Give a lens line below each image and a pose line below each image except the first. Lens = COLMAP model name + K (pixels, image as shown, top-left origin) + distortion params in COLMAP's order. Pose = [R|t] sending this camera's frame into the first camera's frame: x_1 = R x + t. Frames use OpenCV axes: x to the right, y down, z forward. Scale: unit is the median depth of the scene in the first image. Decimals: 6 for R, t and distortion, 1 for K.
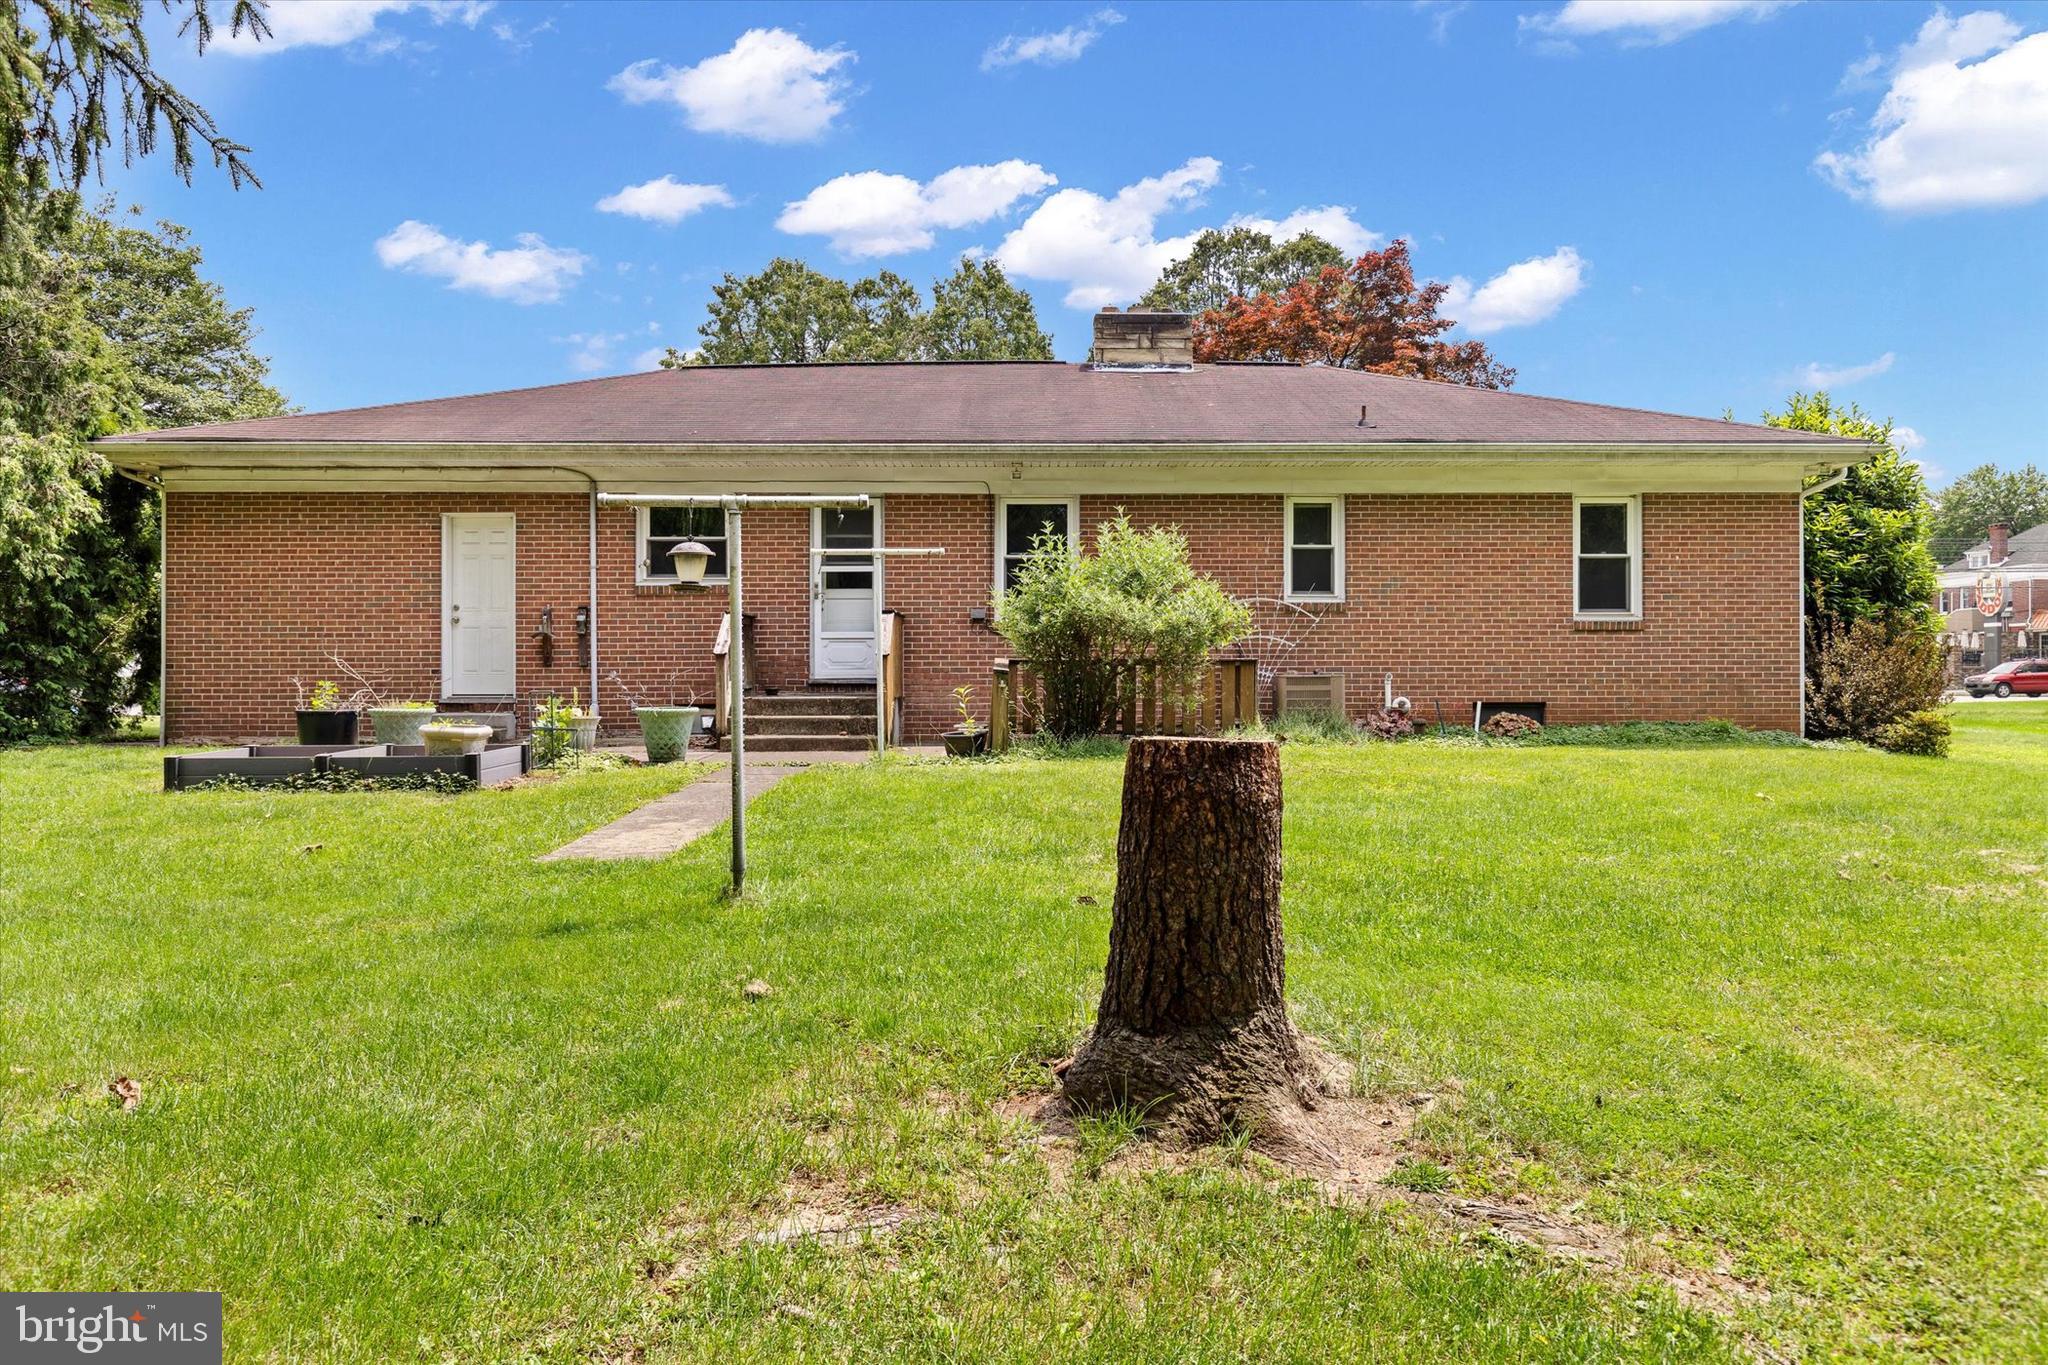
lens RADIAL K [[1402.6, 0, 1036.6], [0, 1402.6, 680.8], [0, 0, 1]] dist [-0.006246, 0.000584]
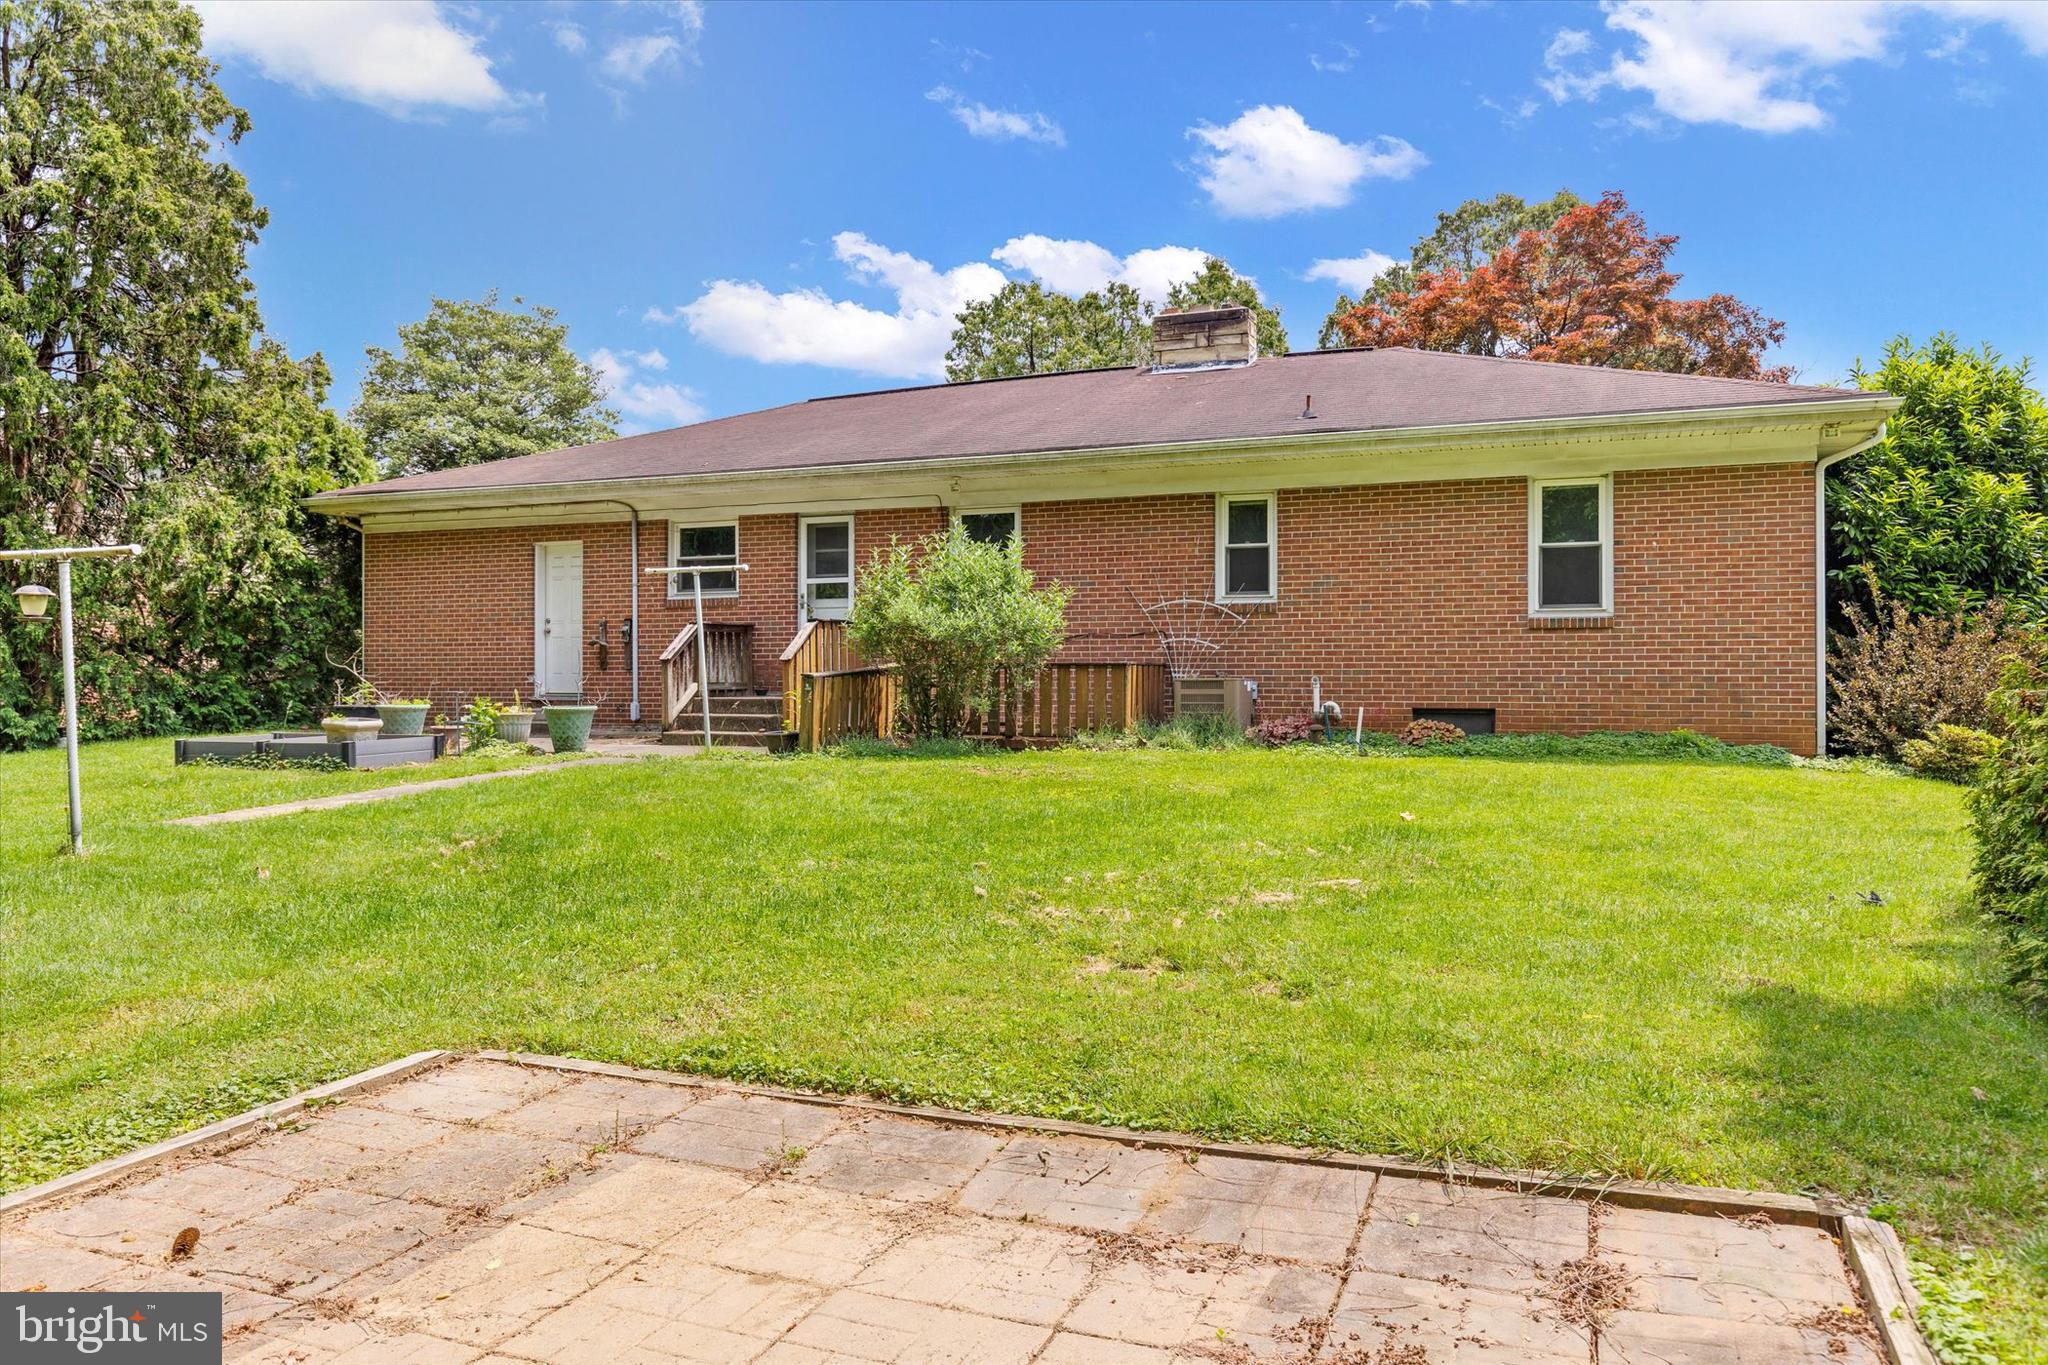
lens RADIAL K [[1402.6, 0, 1037.4], [0, 1402.6, 672.7], [0, 0, 1]] dist [-0.006246, 0.000584]
pose [[0.923309, 0.000321, -0.384057, 0.439303], [-0.001570, 0.999994, -0.002939, -0.004935], [0.384054, 0.003317, 0.923305, 0.051701]]
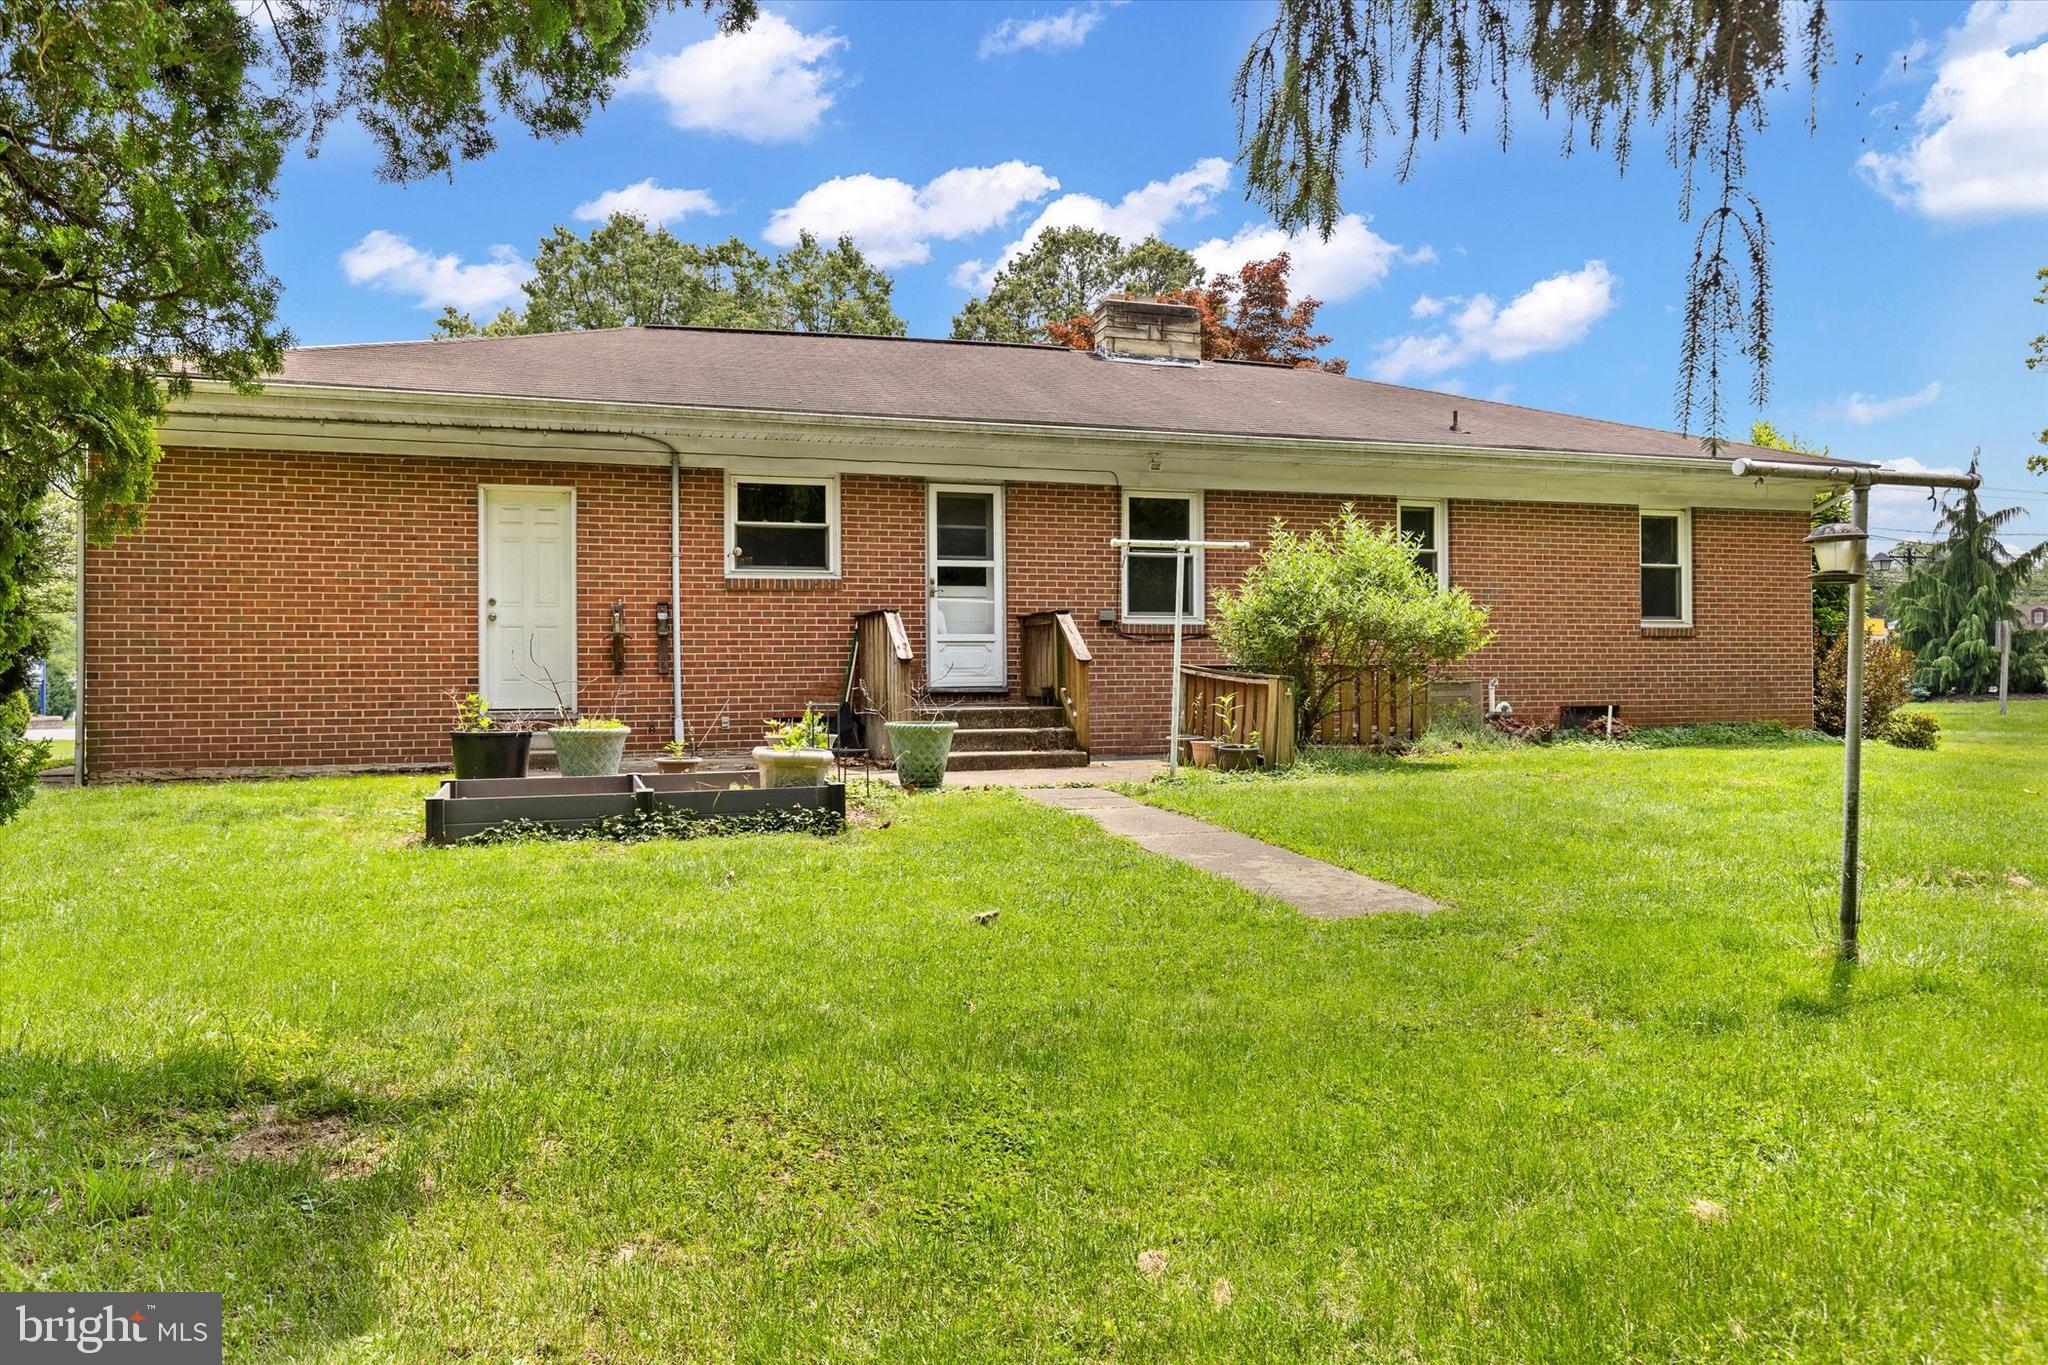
lens RADIAL K [[1402.6, 0, 1034.7], [0, 1402.6, 690.1], [0, 0, 1]] dist [-0.006246, 0.000584]
pose [[0.955560, -0.006333, 0.294730, -0.357205], [0.005627, 0.999979, 0.003242, -0.002127], [-0.294745, -0.001439, 0.955575, 0.136110]]
